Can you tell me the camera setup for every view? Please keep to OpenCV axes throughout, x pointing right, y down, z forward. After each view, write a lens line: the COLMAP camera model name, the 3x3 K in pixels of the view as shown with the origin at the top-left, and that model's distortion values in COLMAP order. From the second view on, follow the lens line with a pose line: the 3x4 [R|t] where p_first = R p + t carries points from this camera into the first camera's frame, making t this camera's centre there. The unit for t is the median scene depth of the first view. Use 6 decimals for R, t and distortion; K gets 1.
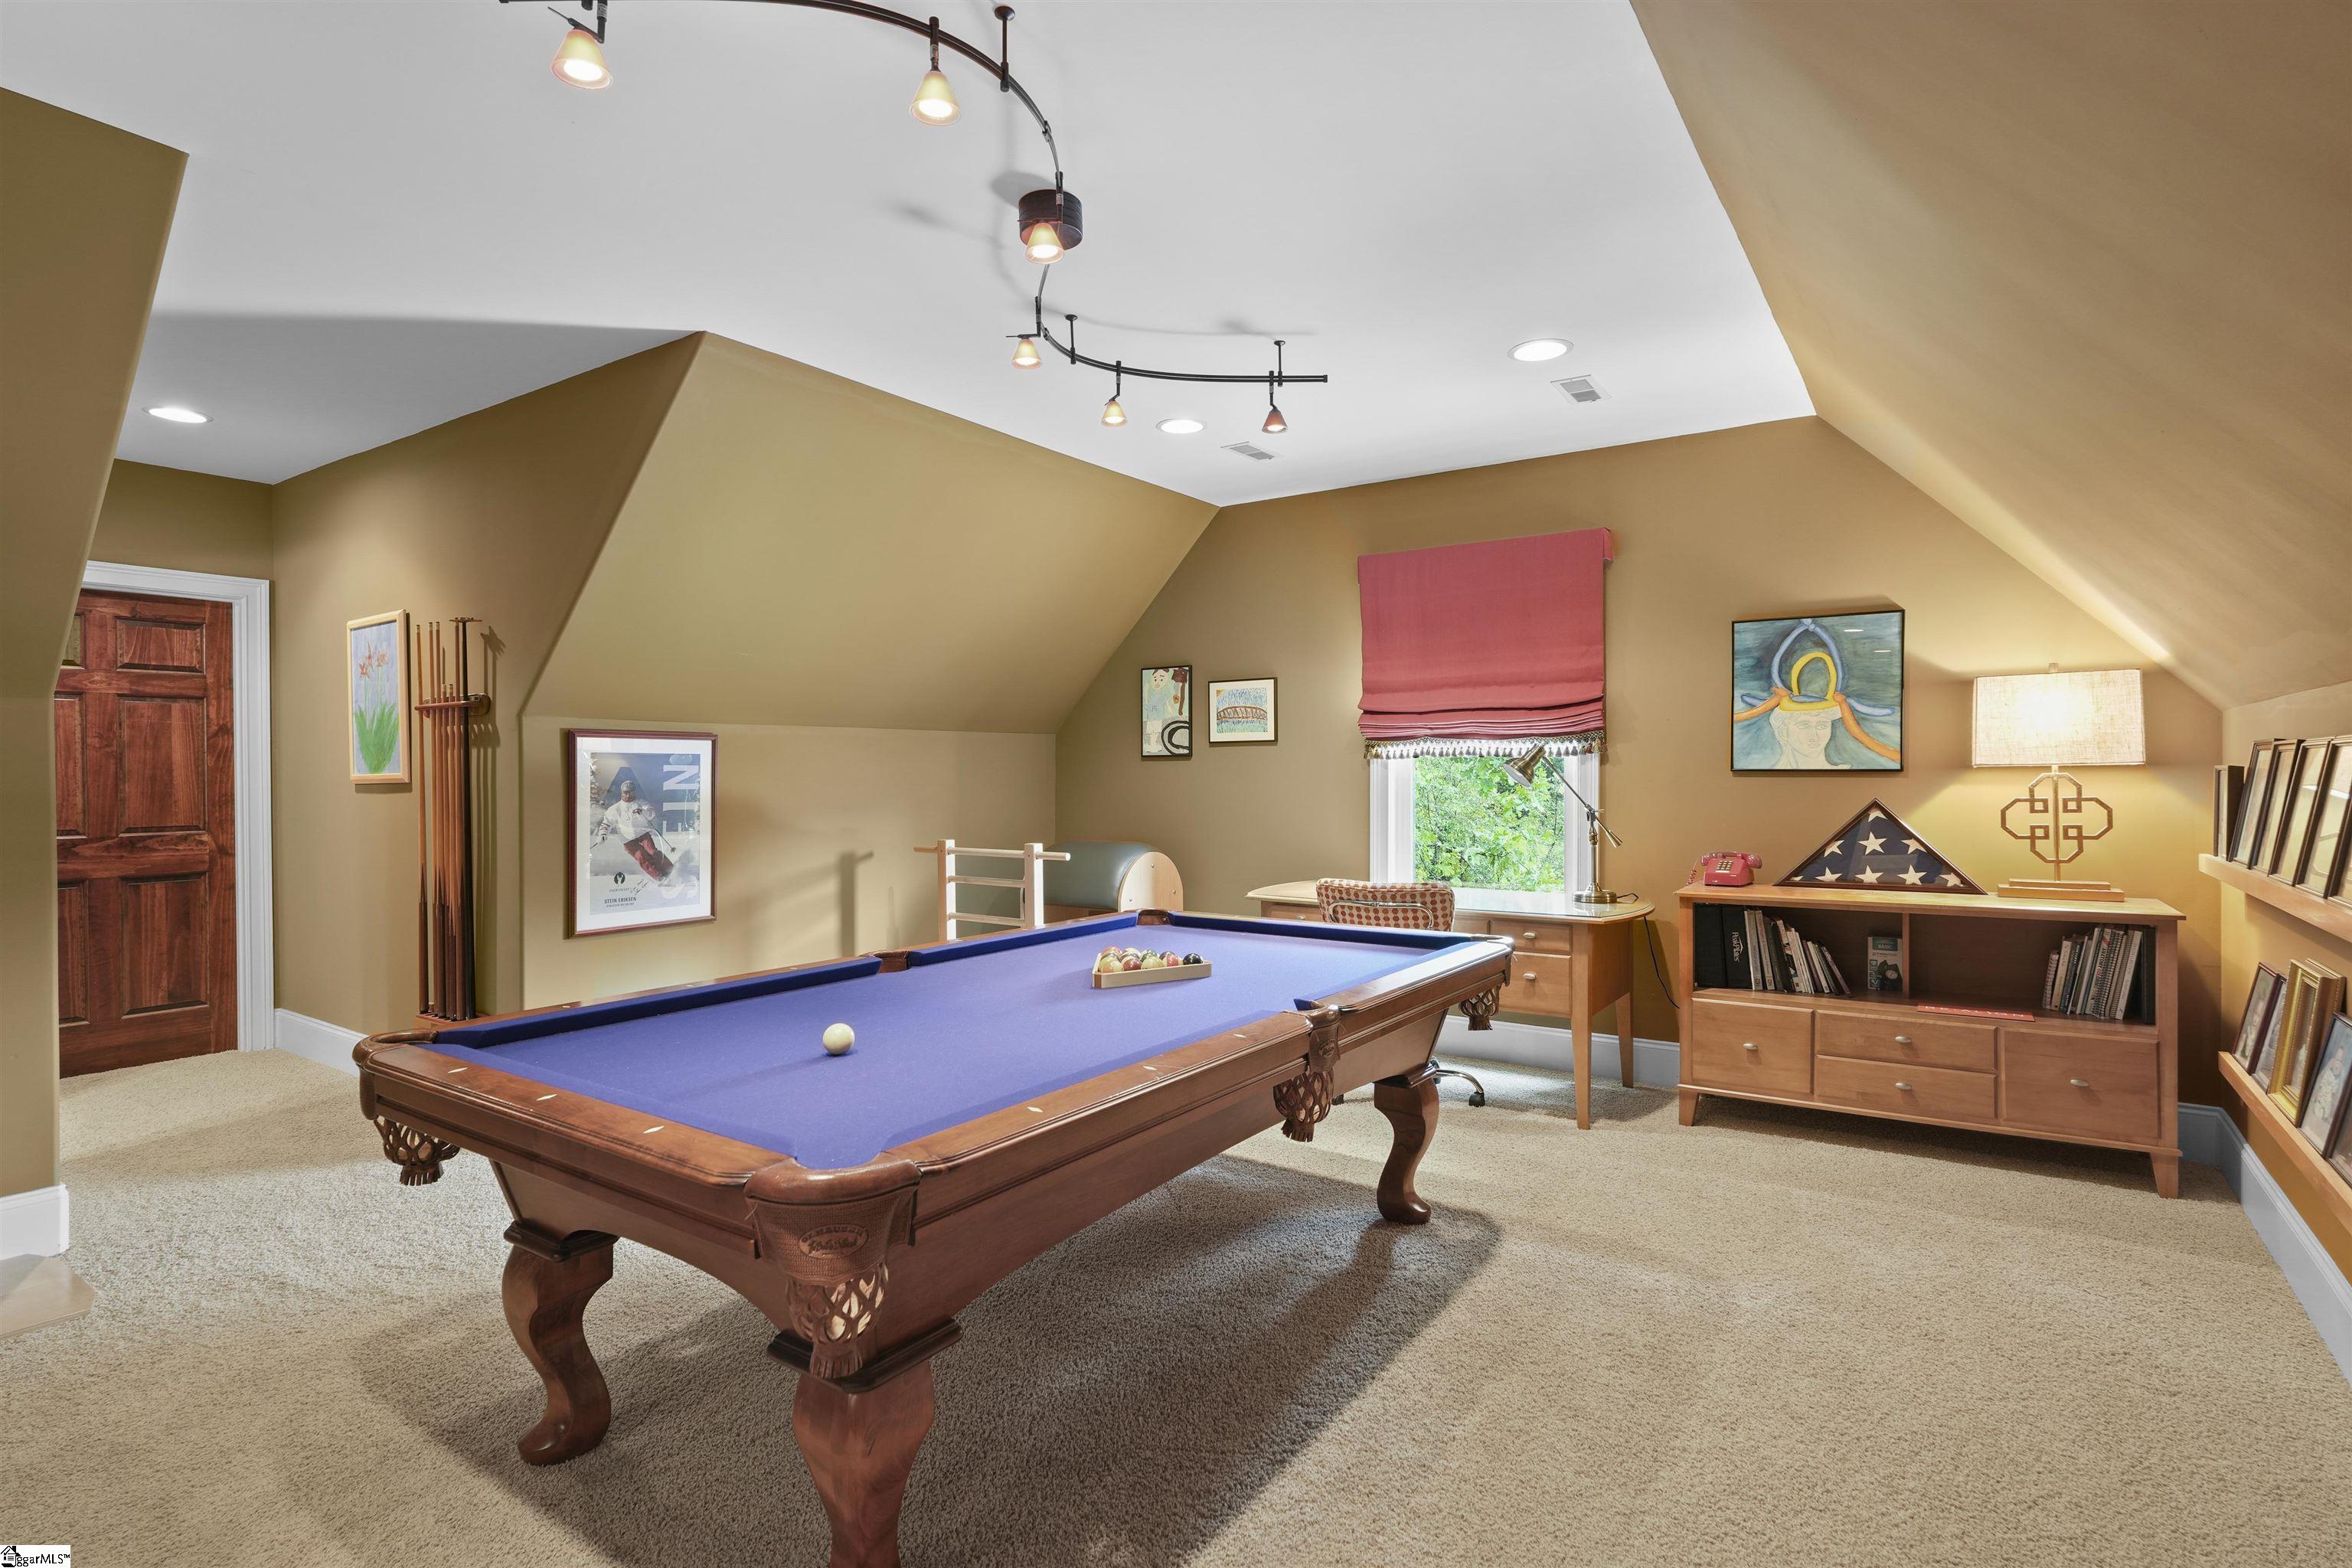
lens RADIAL K [[1161.1, 0, 1175.8], [0, 1161.1, 787.9], [0, 0, 1]] dist [0.000248, 0.000065]
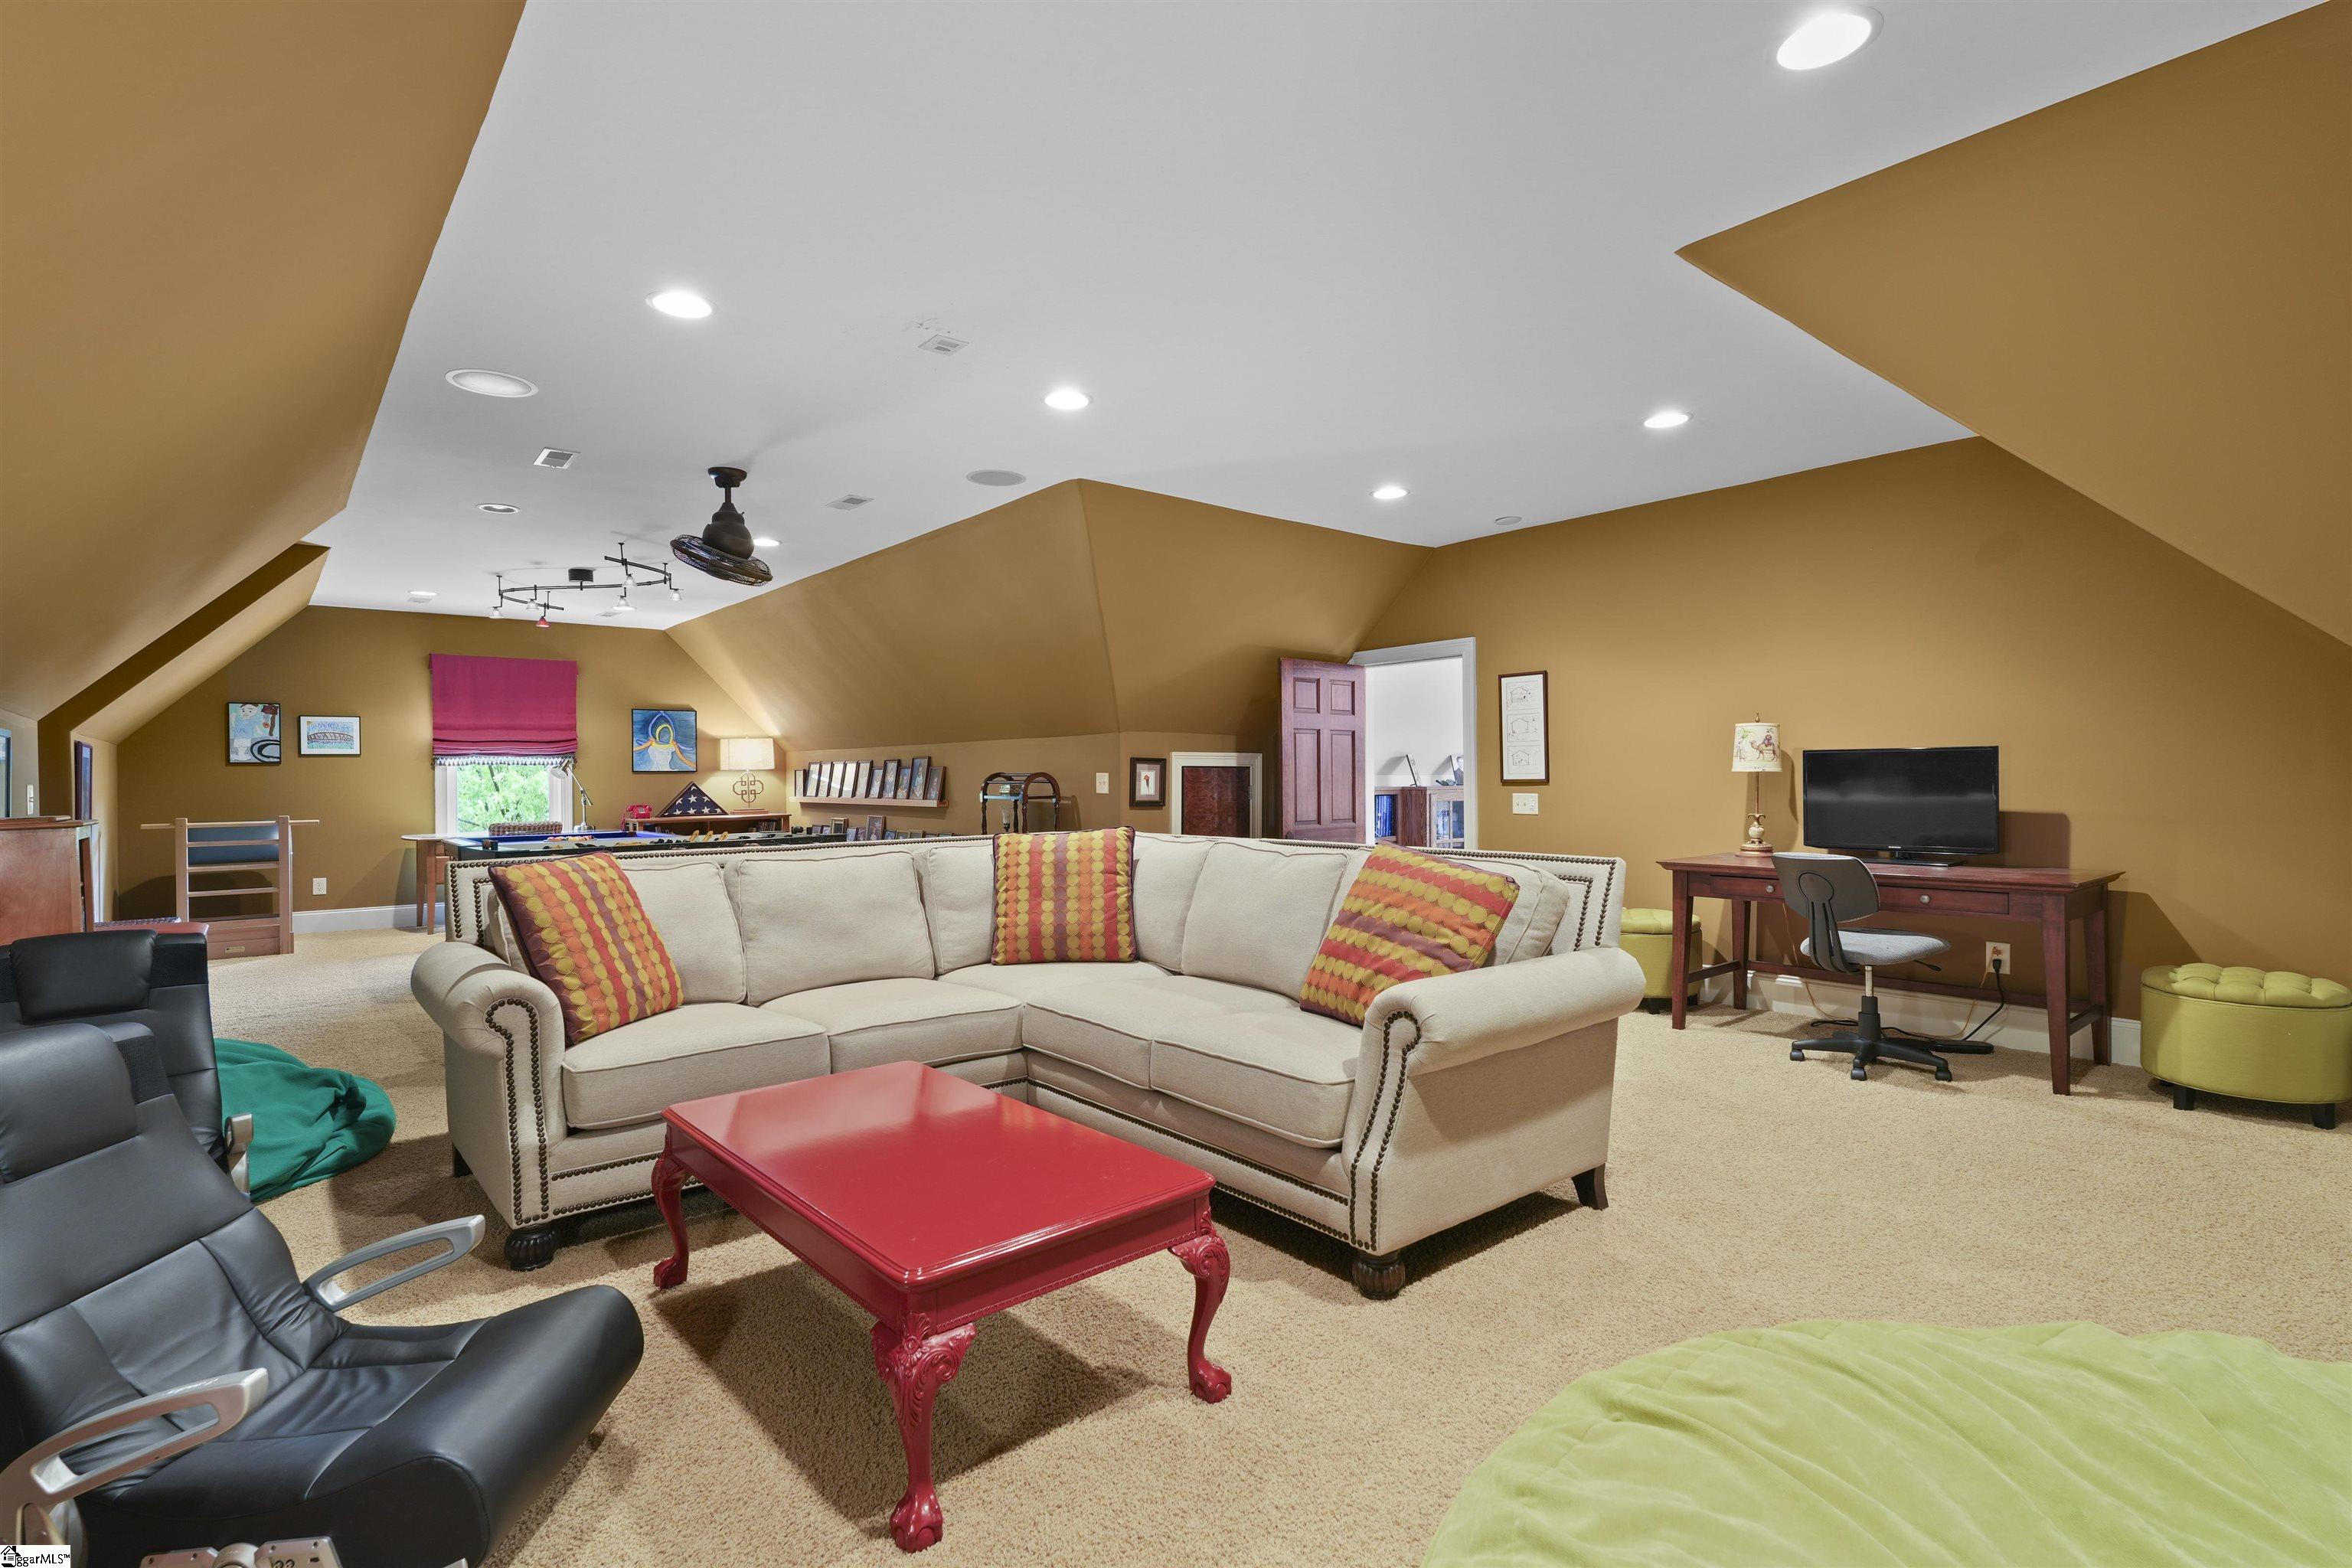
lens RADIAL K [[1117.4, 0, 1173.4], [0, 1117.4, 780.8], [0, 0, 1]] dist [0.002136, 0.000932]
pose [[0.254433, -0.009848, 0.967040, -1.367482], [0.018640, 0.999812, 0.005278, 0.011907], [-0.966911, 0.016682, 0.254569, -0.619087]]
